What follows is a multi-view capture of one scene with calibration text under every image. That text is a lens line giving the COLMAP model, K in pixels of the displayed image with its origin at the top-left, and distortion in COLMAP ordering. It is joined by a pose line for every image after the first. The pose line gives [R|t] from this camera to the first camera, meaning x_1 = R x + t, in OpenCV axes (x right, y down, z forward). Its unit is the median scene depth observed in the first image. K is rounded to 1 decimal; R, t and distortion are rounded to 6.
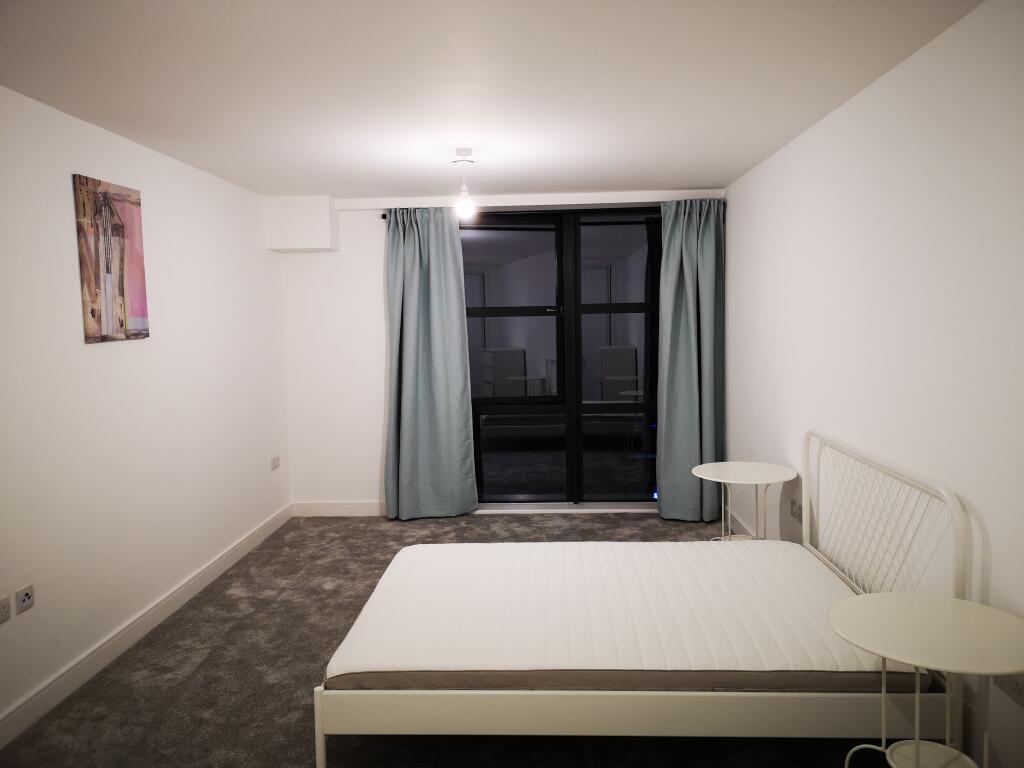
lens RADIAL K [[784.6, 0, 513.7], [0, 784.6, 379.6], [0, 0, 1]] dist [0.056787, -0.055613]
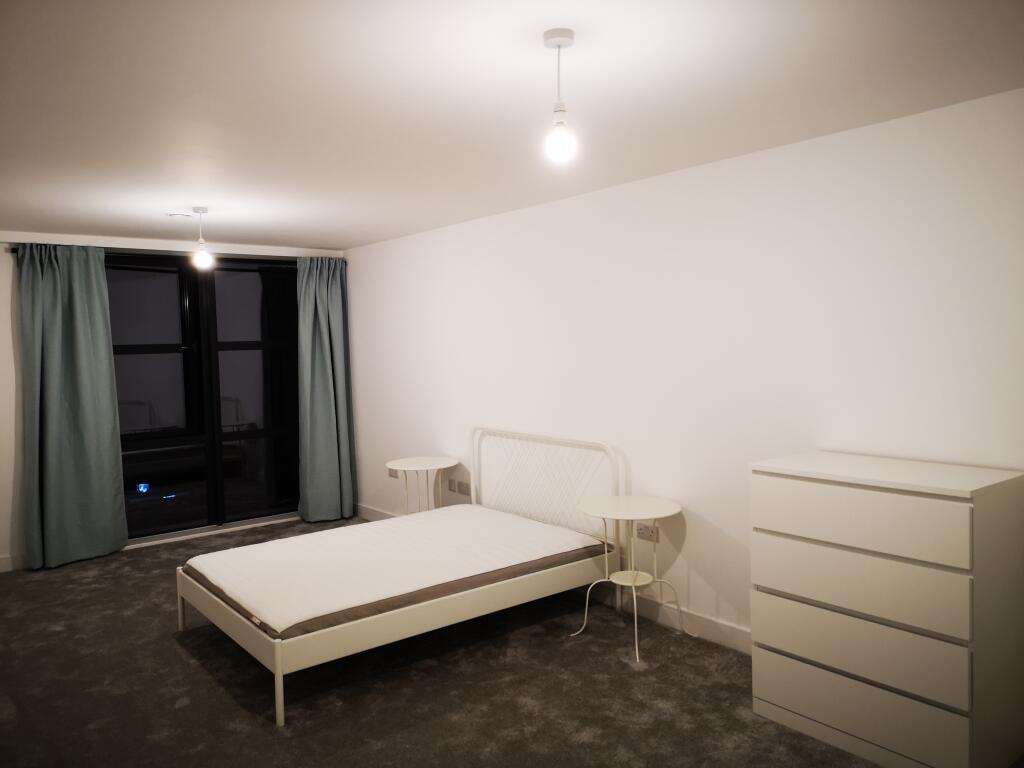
lens RADIAL K [[781.1, 0, 513.0], [0, 781.1, 337.5], [0, 0, 1]] dist [0.050708, -0.064930]
pose [[0.753927, 0.000923, 0.656957, -0.355865], [0.068603, 0.994421, -0.080126, 0.016920], [-0.653366, 0.105478, 0.749658, -0.108288]]
